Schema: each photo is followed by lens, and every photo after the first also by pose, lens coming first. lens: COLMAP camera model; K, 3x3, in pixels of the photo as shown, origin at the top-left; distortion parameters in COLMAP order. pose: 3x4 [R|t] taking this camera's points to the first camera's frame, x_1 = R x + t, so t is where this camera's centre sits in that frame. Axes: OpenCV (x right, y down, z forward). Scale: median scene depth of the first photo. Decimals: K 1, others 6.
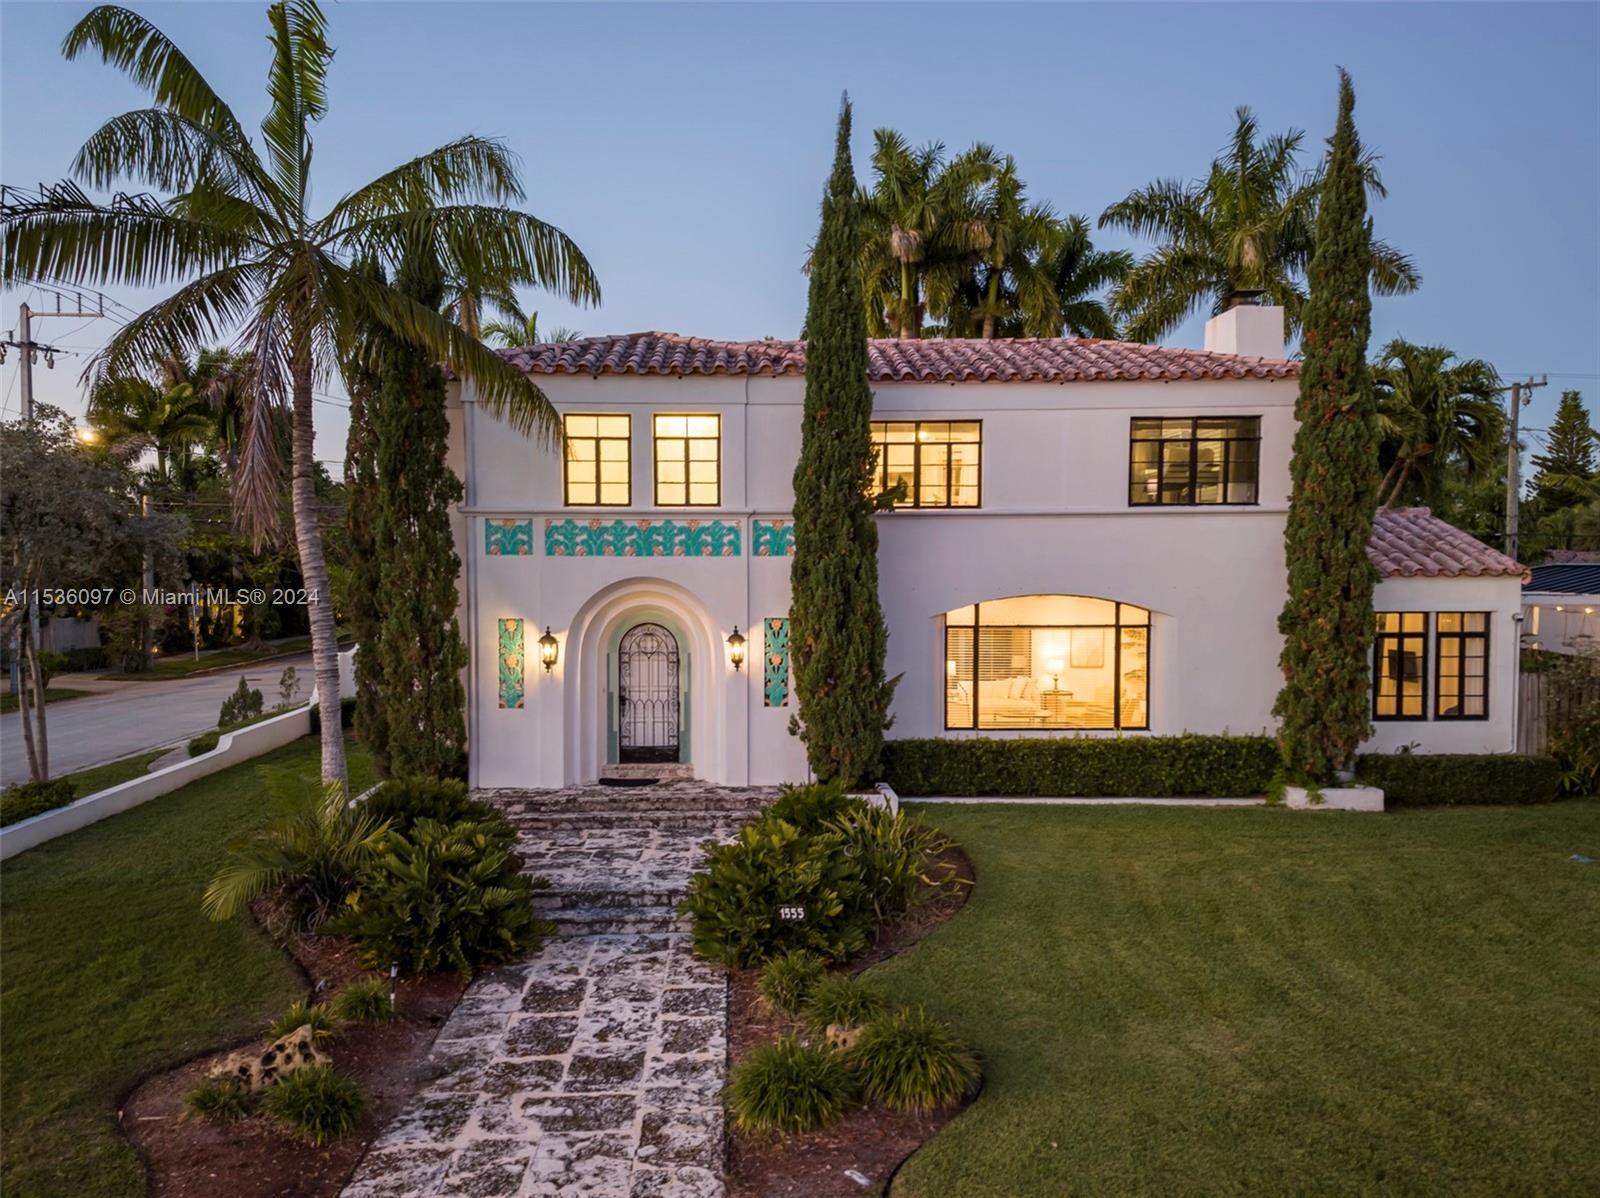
lens RADIAL K [[1266.9, 0, 753.9], [0, 1266.9, 623.9], [0, 0, 1]] dist [0.158980, -0.213755]
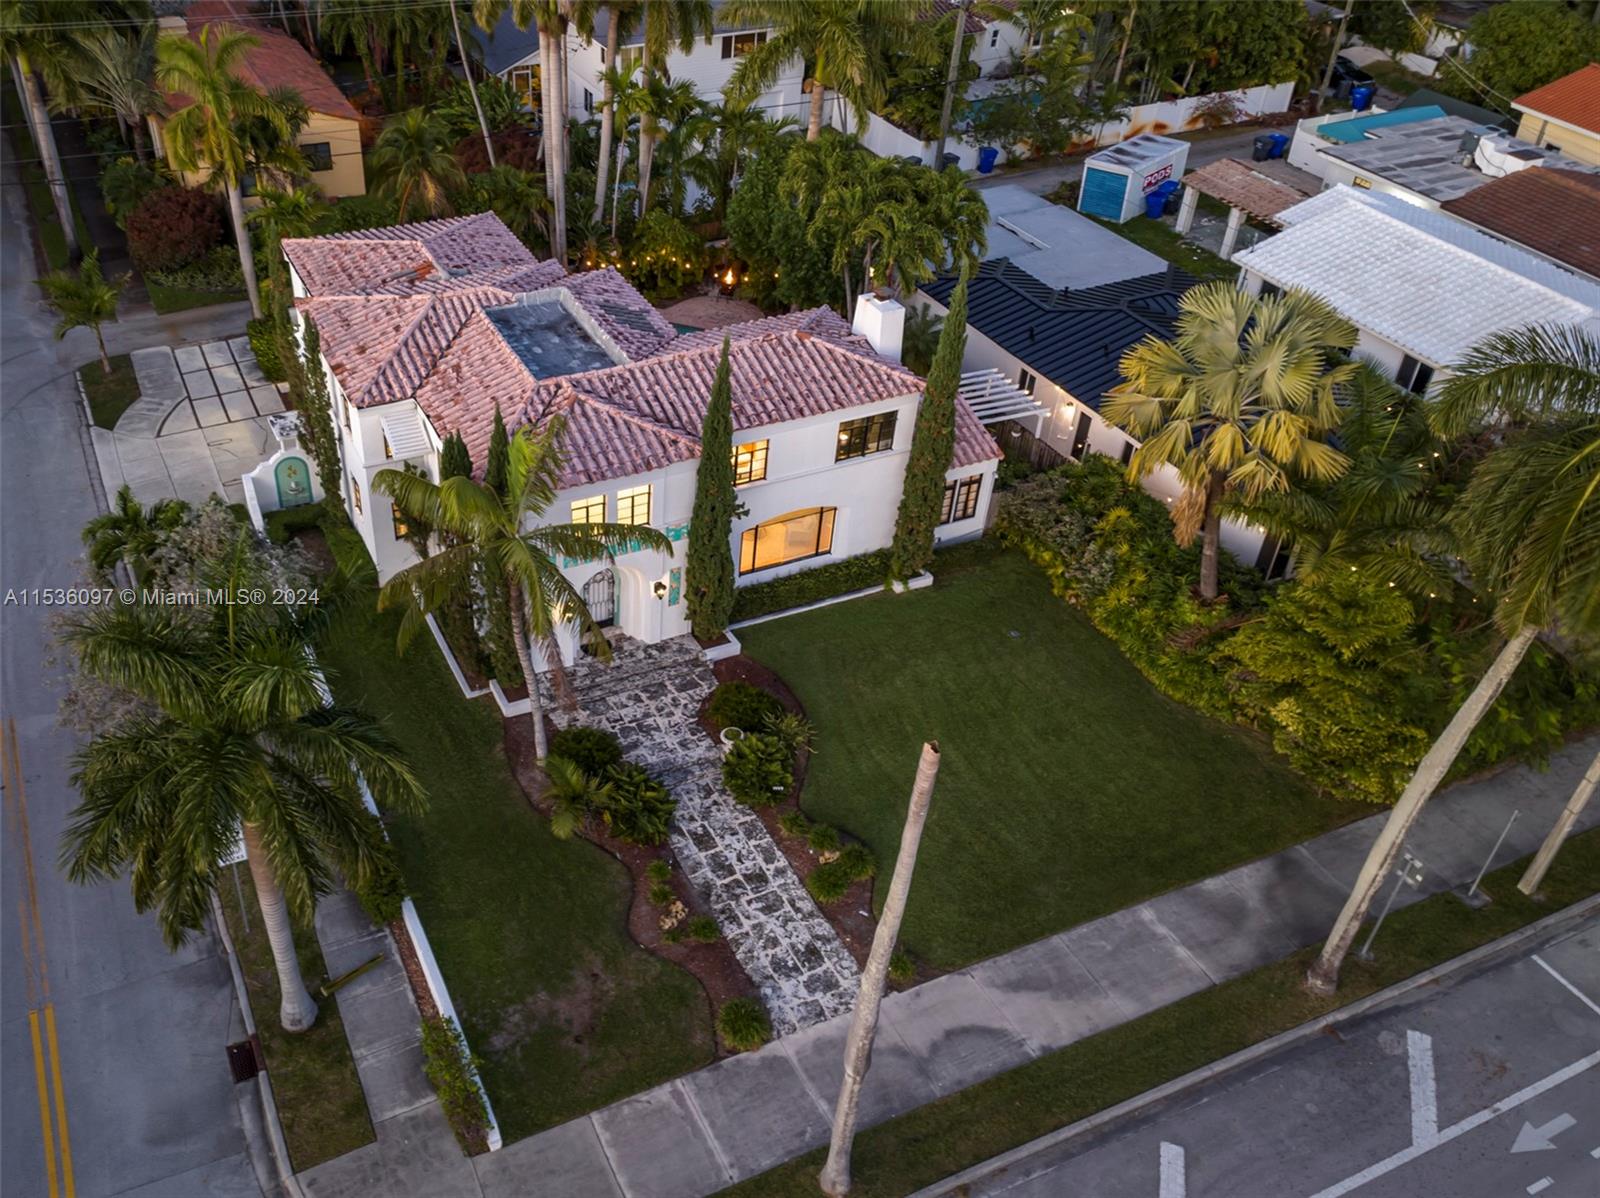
lens RADIAL K [[1385.8, 0, 628.1], [0, 1385.8, 595.5], [0, 0, 1]] dist [0.118759, -0.001887]
pose [[0.923424, -0.218027, 0.315836, -0.763245], [0.001591, 0.825126, 0.564947, -1.224192], [-0.383778, -0.521183, 0.762288, -0.617712]]
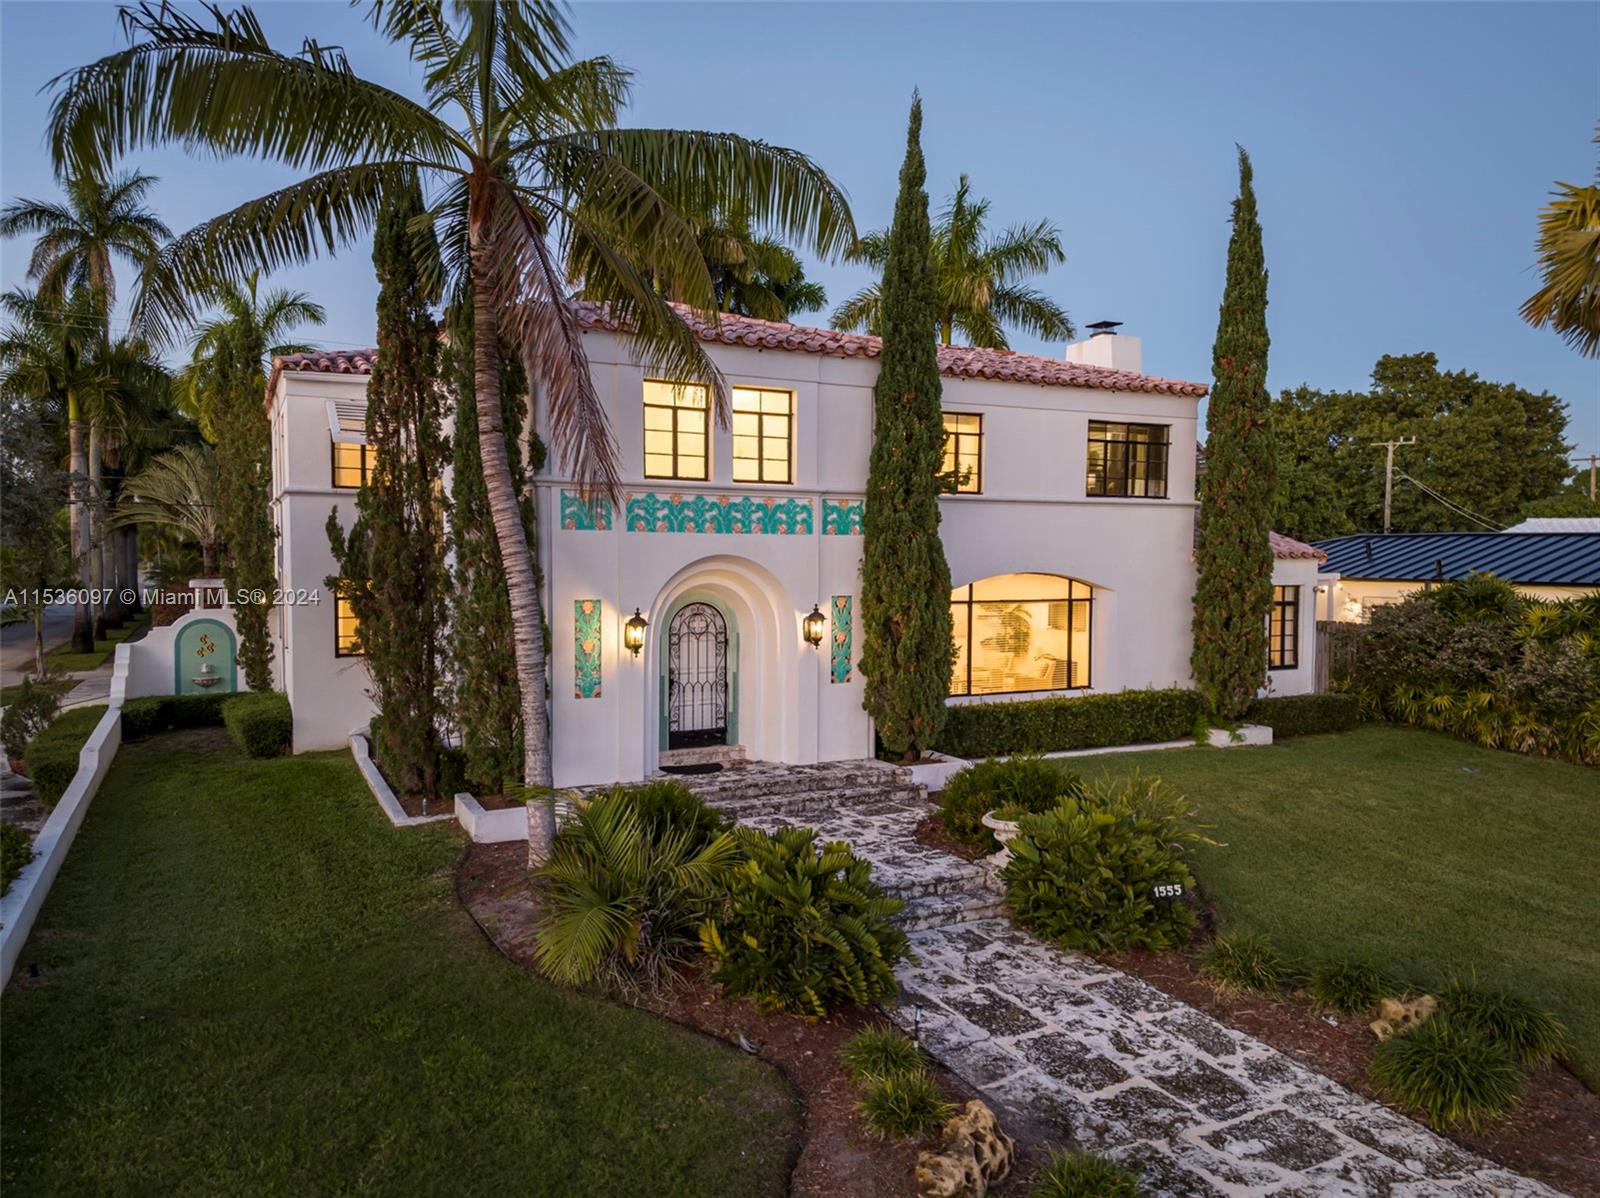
lens RADIAL K [[1098.7, 0, 800.0], [0, 1098.7, 599.0], [0, 0, 1]] dist [0.153232, -0.192939]
pose [[0.898220, -0.011793, 0.439387, -0.428660], [0.012465, 0.999921, 0.001355, -0.004031], [-0.439369, 0.004260, 0.898297, 0.237877]]
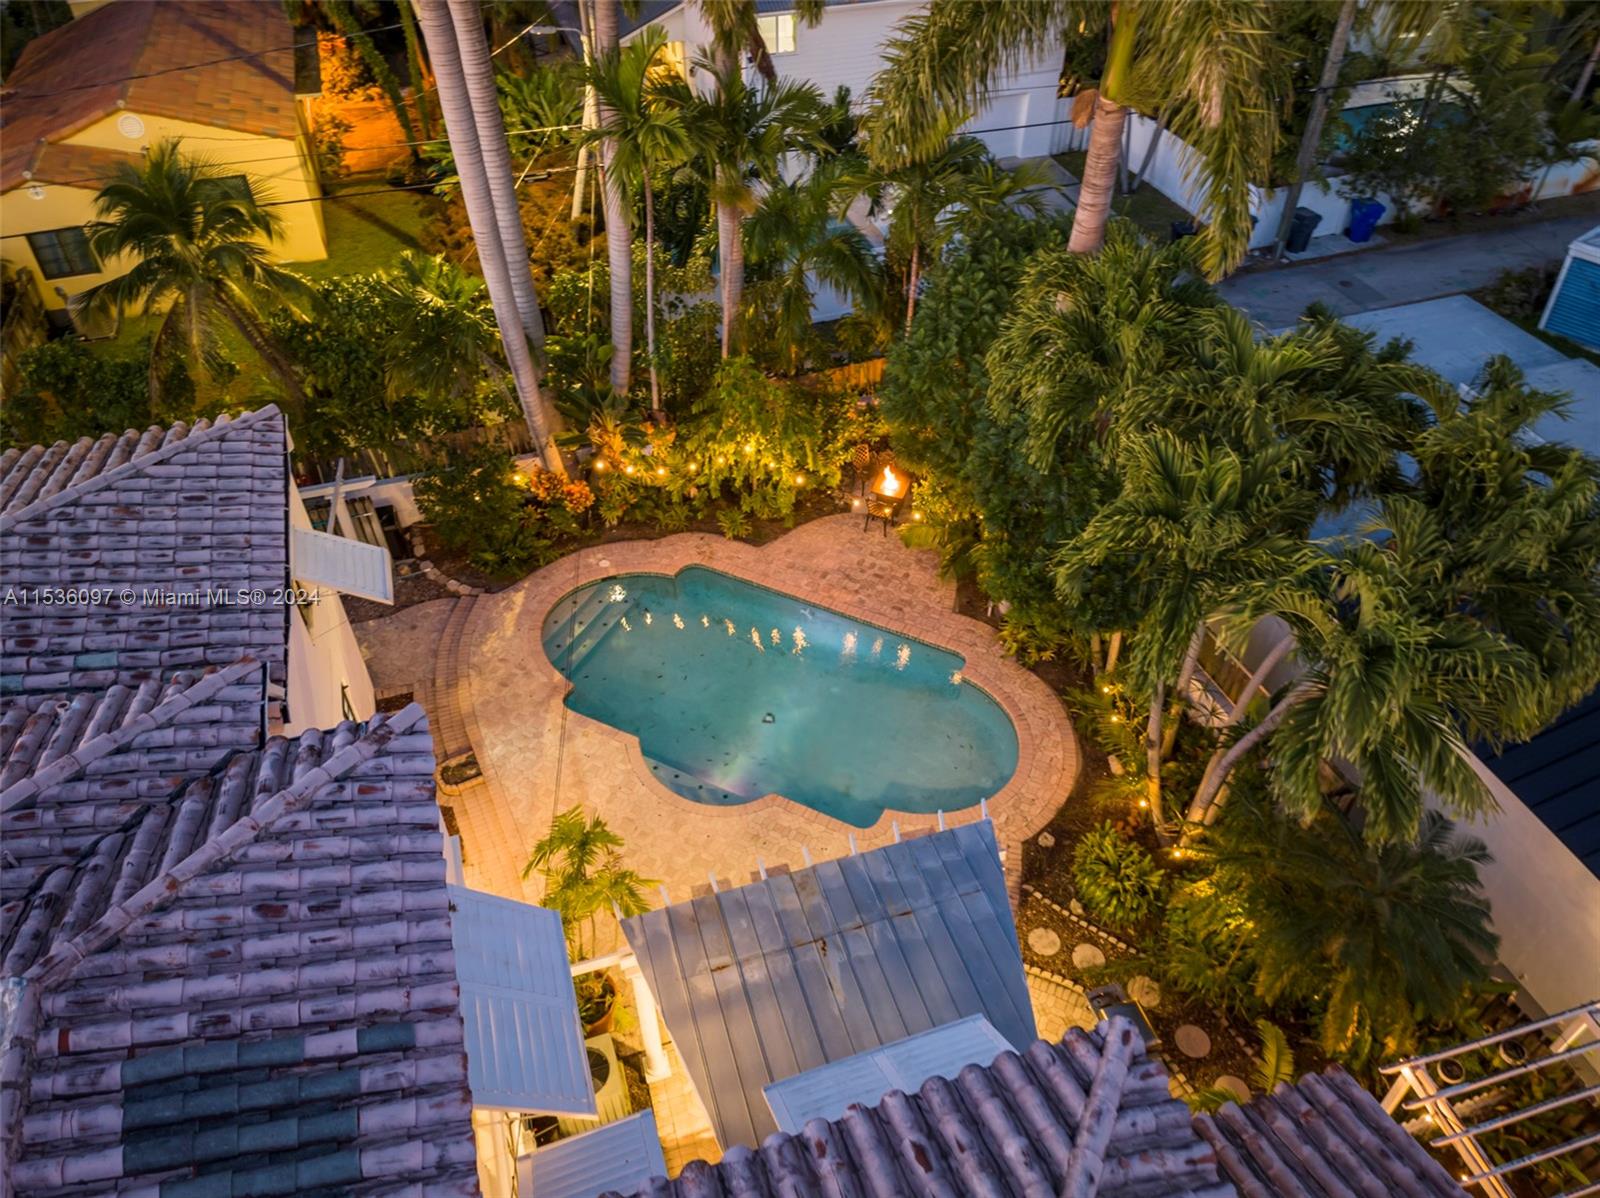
lens RADIAL K [[1108.2, 0, 800.0], [0, 1108.2, 599.0], [0, 0, 1]] dist [0.156985, -0.205349]
pose [[0.954140, -0.196434, 0.225899, 0.252163], [0.007986, 0.771039, 0.636738, -0.715758], [-0.299254, -0.605733, 0.737248, 1.205707]]
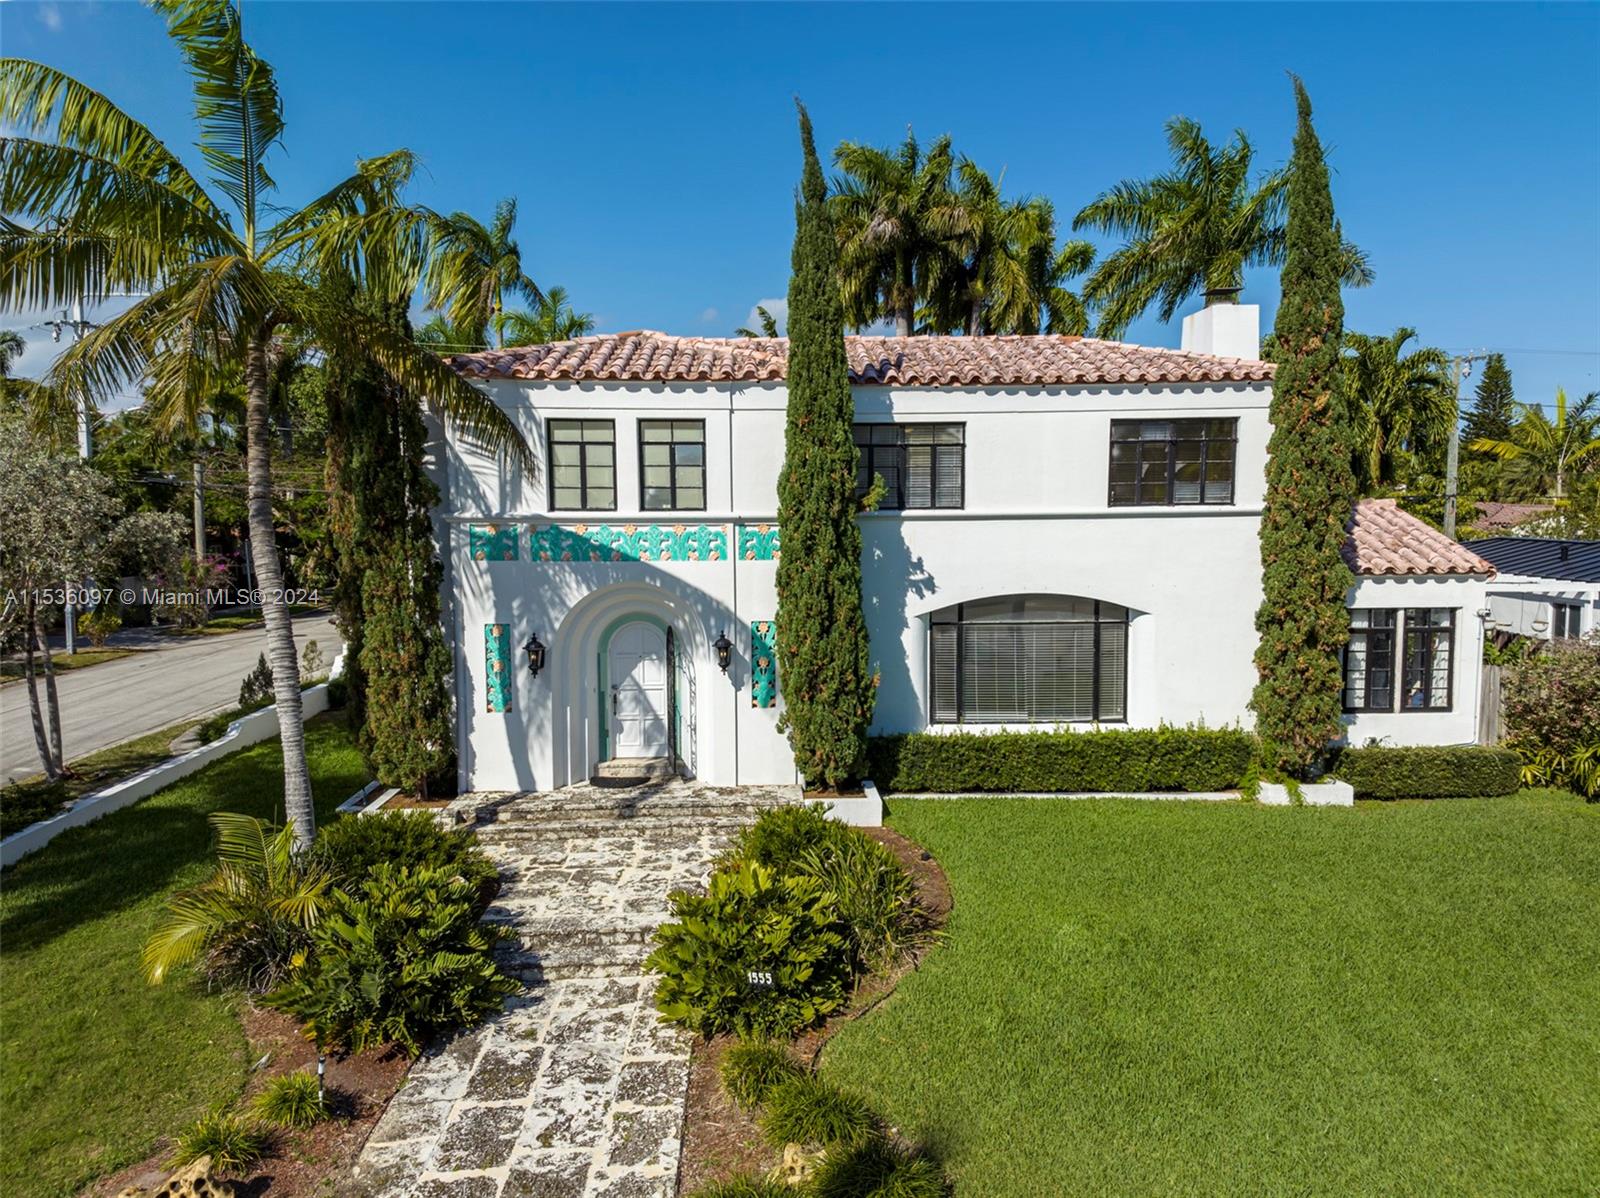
lens RADIAL K [[1108.2, 0, 800.0], [0, 1108.2, 599.0], [0, 0, 1]] dist [0.156985, -0.205349]
pose [[0.999776, -0.005511, 0.020445, 0.031183], [0.004684, 0.999178, 0.040267, -0.062083], [-0.020650, -0.040162, 0.998980, 0.123222]]
